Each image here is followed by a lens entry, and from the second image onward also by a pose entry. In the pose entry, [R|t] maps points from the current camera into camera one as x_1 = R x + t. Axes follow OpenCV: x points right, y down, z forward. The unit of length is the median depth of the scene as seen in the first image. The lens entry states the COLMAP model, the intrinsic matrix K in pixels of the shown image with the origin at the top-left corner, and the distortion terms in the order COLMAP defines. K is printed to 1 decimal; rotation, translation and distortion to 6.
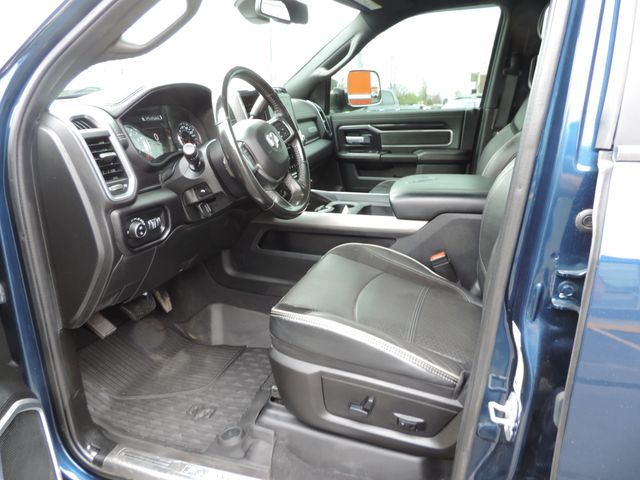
lens RADIAL K [[441.5, 0, 320.0], [0, 441.5, 240.0], [0, 0, 1]] dist [-0.081031, 0.004452]
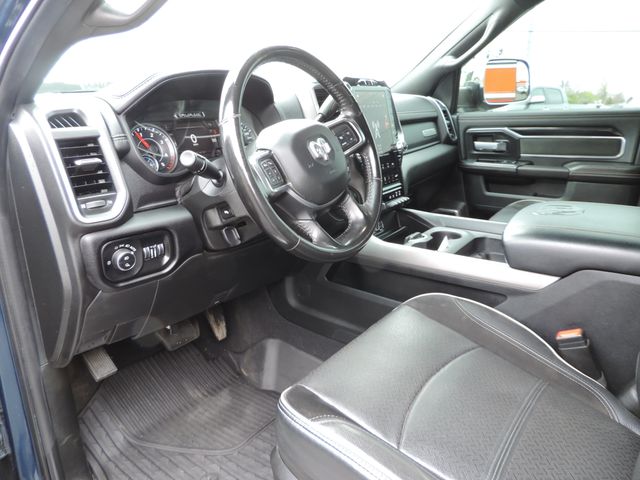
lens RADIAL K [[445.0, 0, 320.4], [0, 445.0, 231.9], [0, 0, 1]] dist [-0.036980, 0.000872]
pose [[0.946126, 0.091870, -0.310493, 0.105323], [-0.096857, 0.995298, -0.000649, -0.075754], [0.308974, 0.030687, 0.950575, 0.259462]]
